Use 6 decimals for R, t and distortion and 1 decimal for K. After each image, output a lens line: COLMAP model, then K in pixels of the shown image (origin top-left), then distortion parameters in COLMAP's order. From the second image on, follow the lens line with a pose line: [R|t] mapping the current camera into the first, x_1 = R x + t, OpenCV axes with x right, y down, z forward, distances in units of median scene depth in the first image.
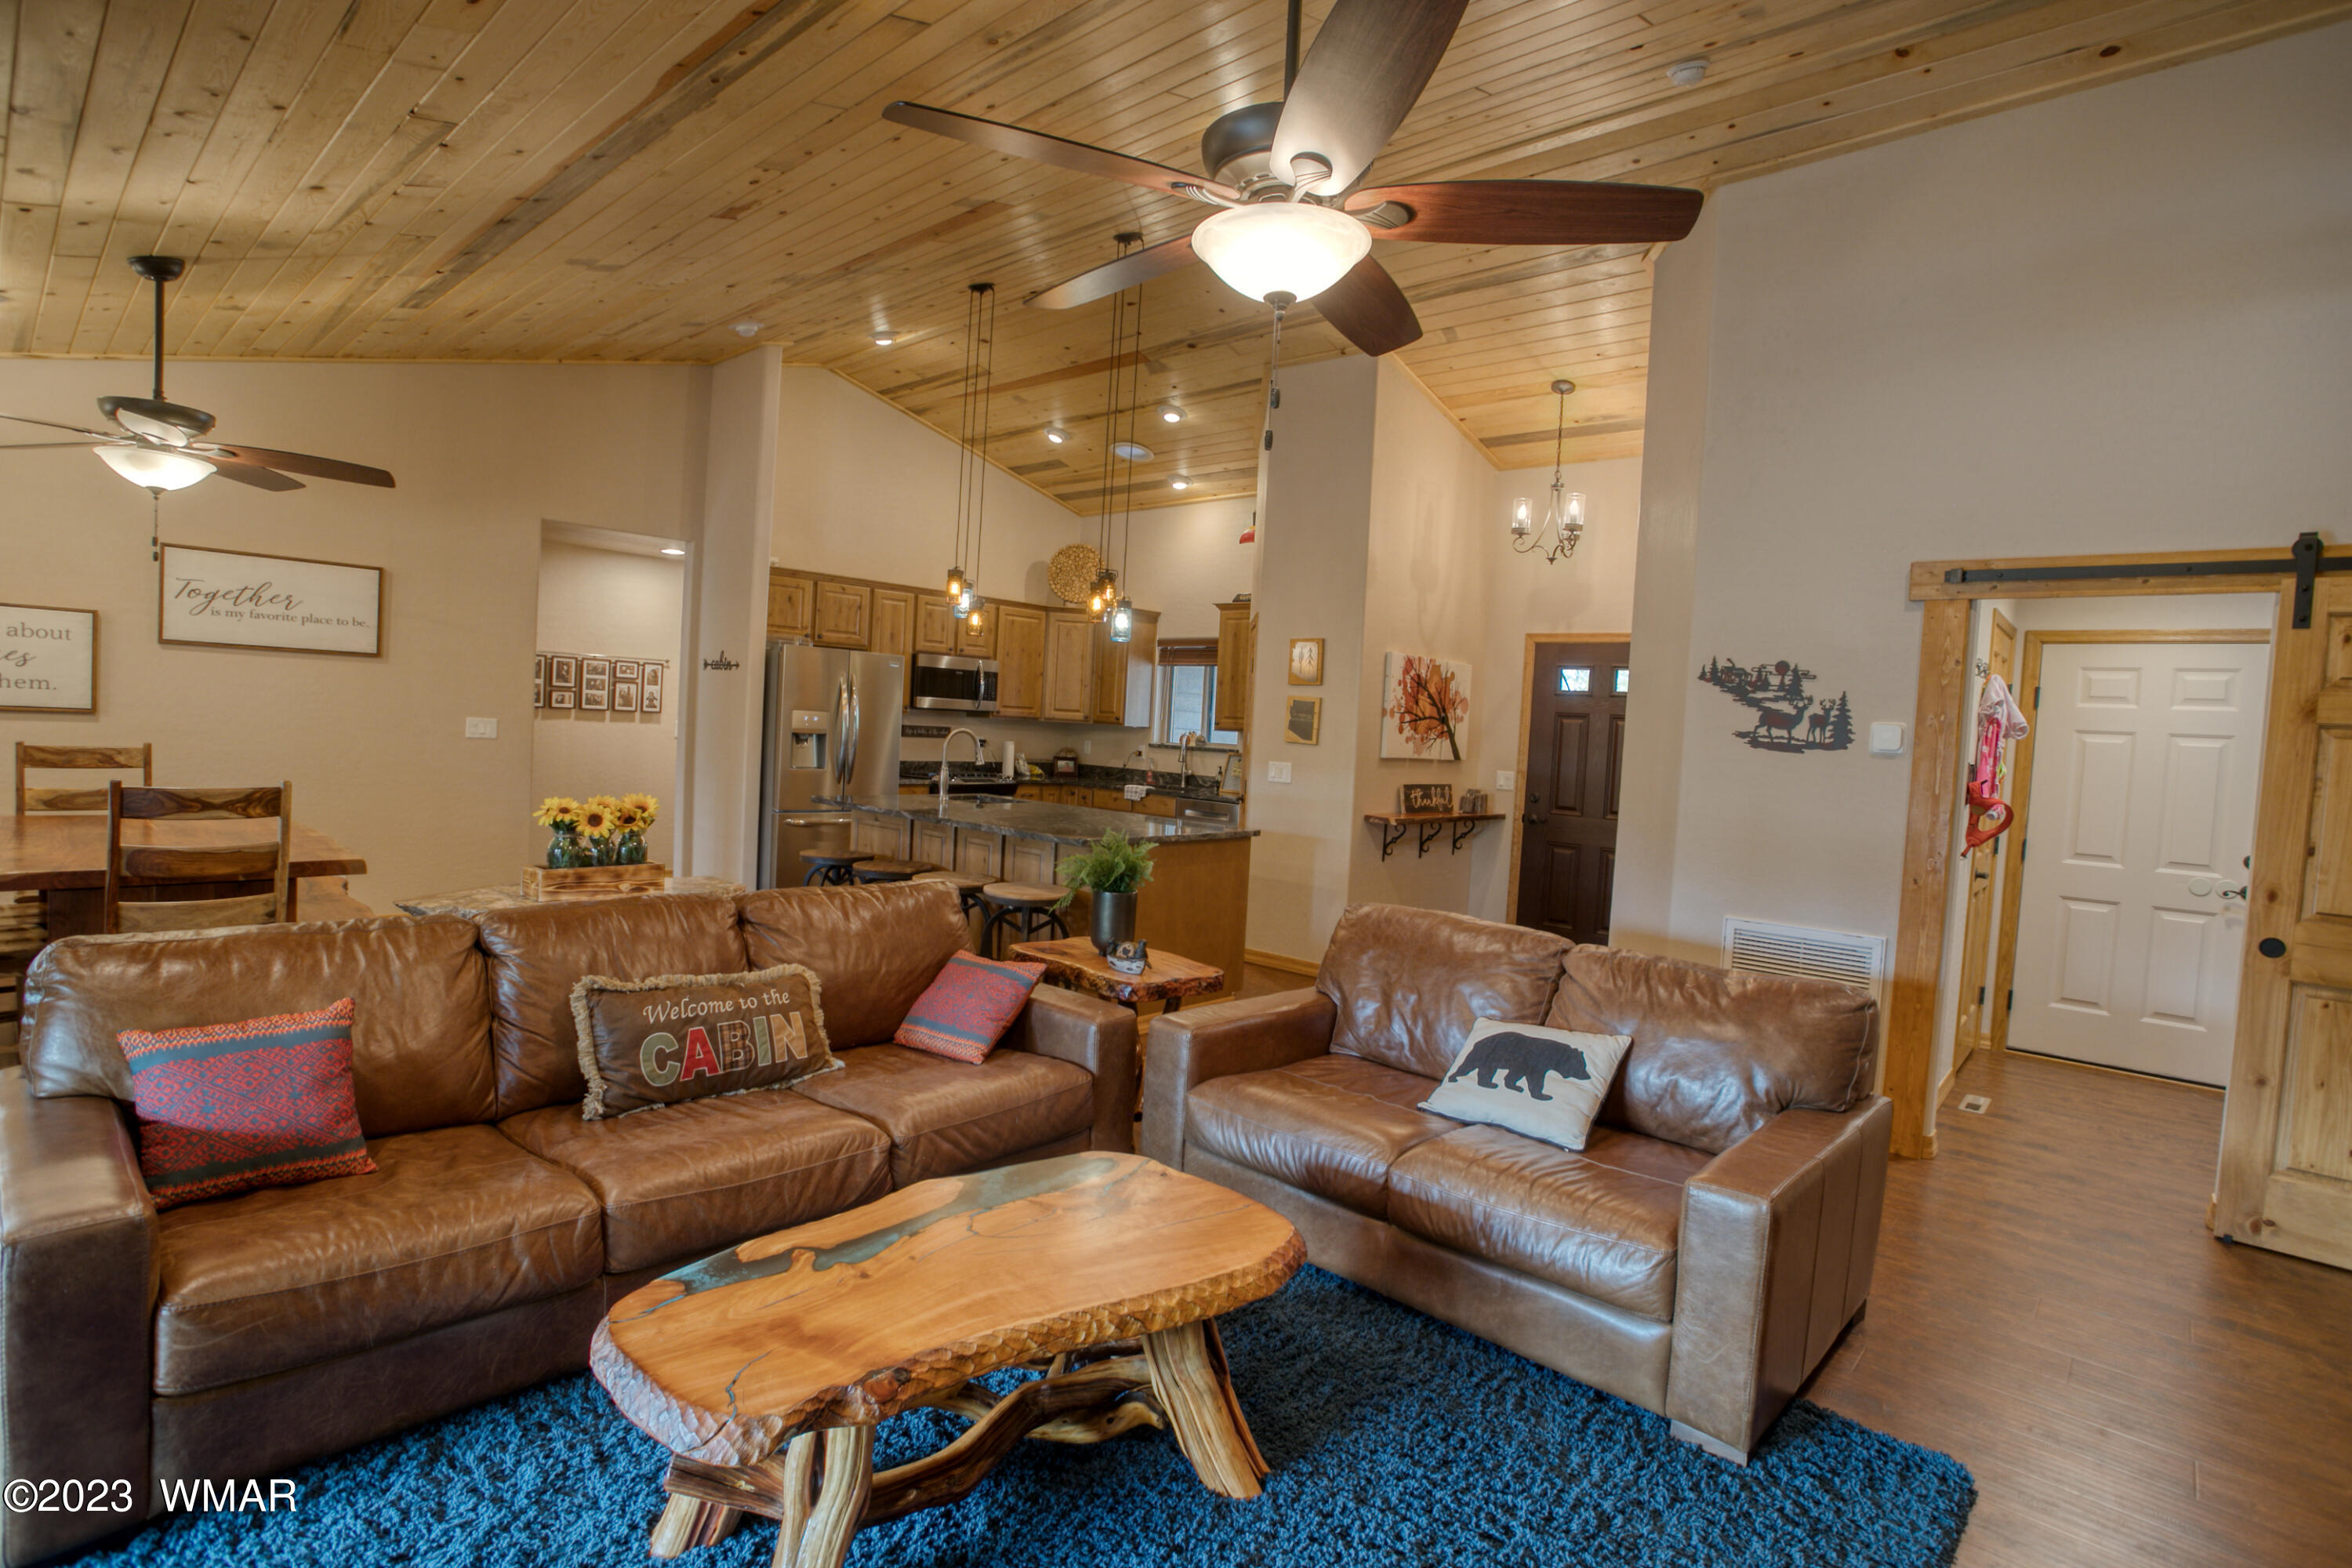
lens RADIAL K [[1156.2, 0, 1166.6], [0, 1156.2, 785.5], [0, 0, 1]] dist [-0.031473, 0.002688]
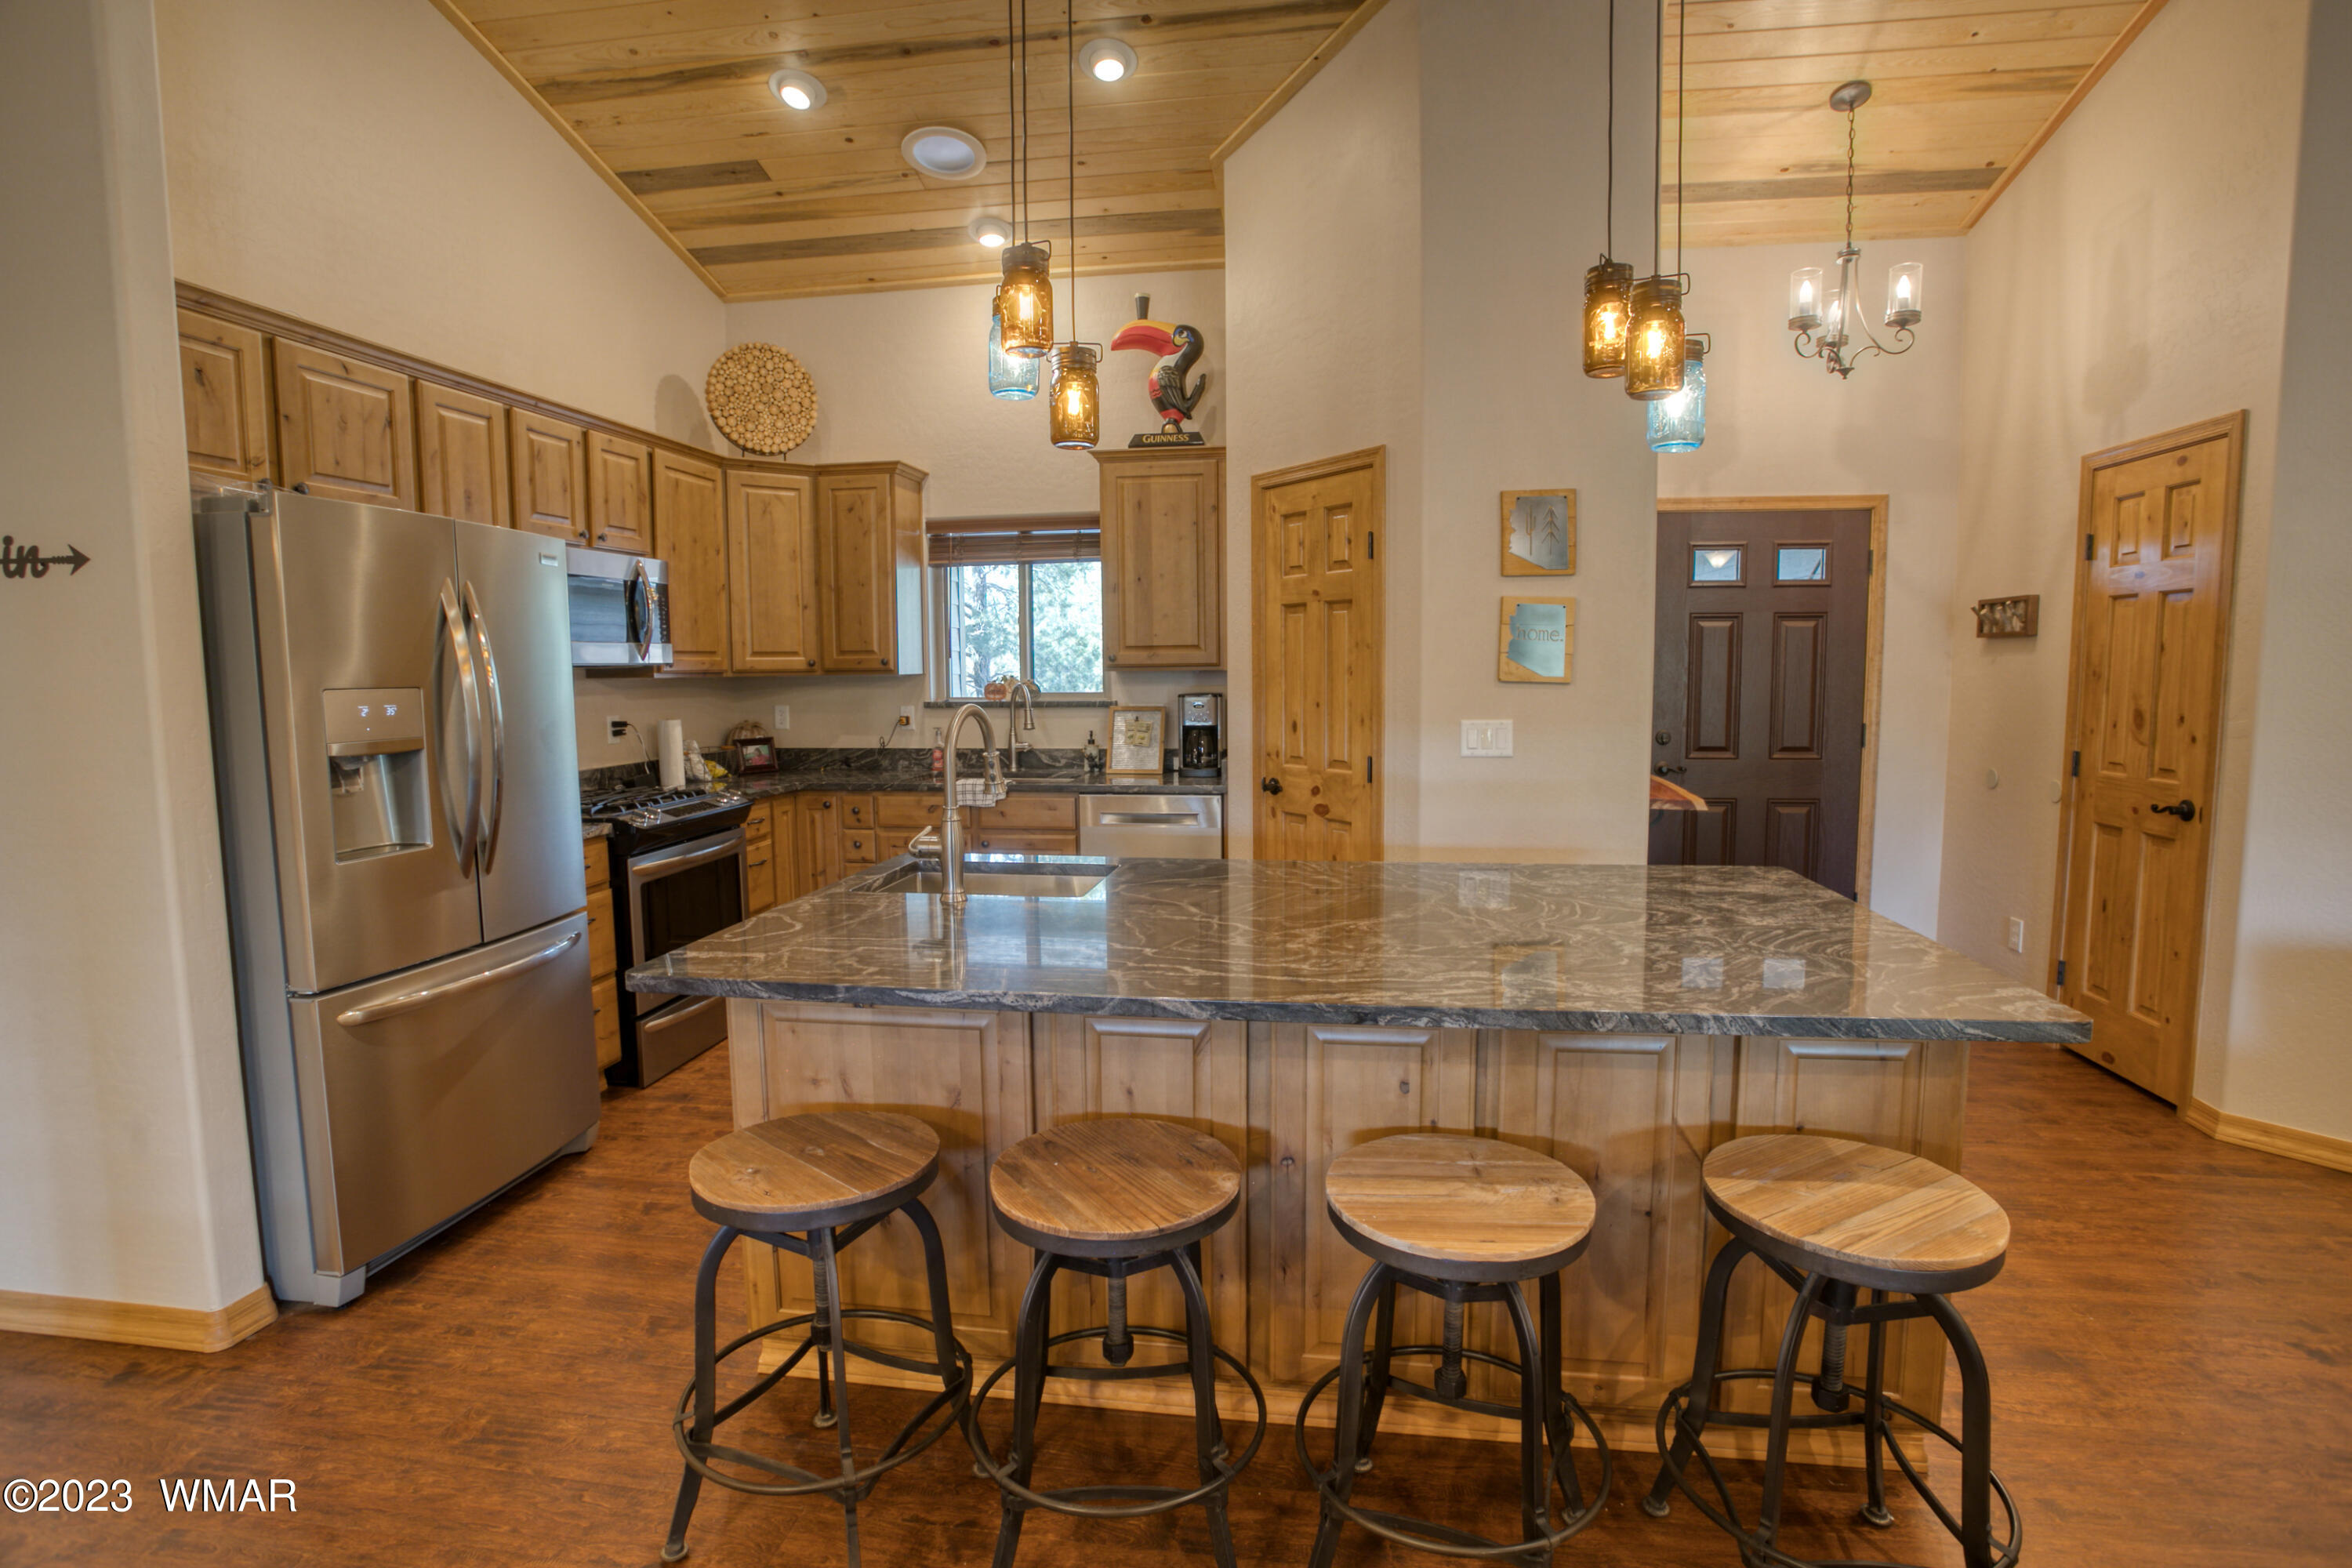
lens RADIAL K [[1156.2, 0, 1168.3], [0, 1156.2, 772.7], [0, 0, 1]] dist [-0.031473, 0.002688]
pose [[0.827424, -0.110693, 0.550560, -0.266838], [0.083397, 0.993731, 0.074458, -0.038579], [-0.555351, -0.015693, 0.831468, 0.507030]]
